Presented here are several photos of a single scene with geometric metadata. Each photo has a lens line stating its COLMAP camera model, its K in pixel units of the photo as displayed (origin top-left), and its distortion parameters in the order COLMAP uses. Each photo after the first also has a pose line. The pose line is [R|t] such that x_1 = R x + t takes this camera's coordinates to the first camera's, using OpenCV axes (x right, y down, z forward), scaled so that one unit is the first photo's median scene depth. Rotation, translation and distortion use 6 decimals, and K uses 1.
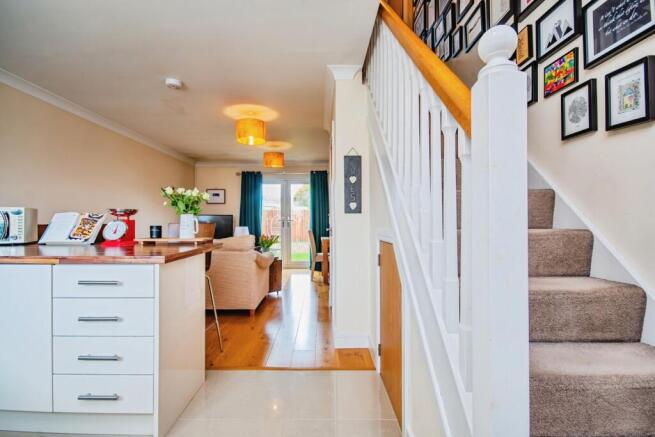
lens RADIAL K [[302.4, 0, 325.6], [0, 302.4, 218.8], [0, 0, 1]] dist [0.002696, 0.000084]
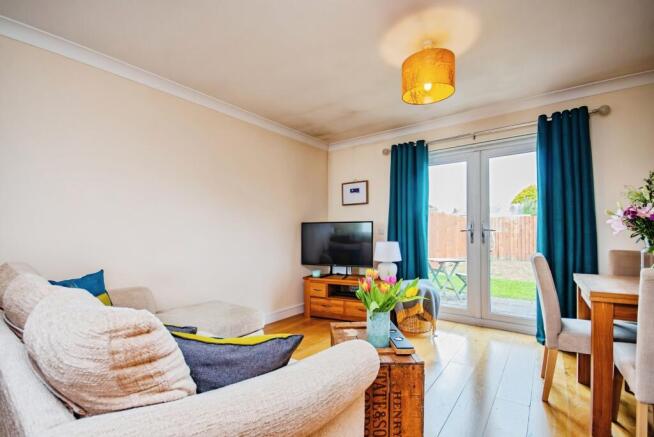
lens RADIAL K [[295.4, 0, 326.0], [0, 295.4, 230.9], [0, 0, 1]] dist [0.002535, 0.000027]
pose [[0.788629, -0.004247, -0.614854, -0.029415], [0.006340, 0.999979, 0.001224, 0.003955], [0.614836, -0.004863, 0.788640, 0.476095]]
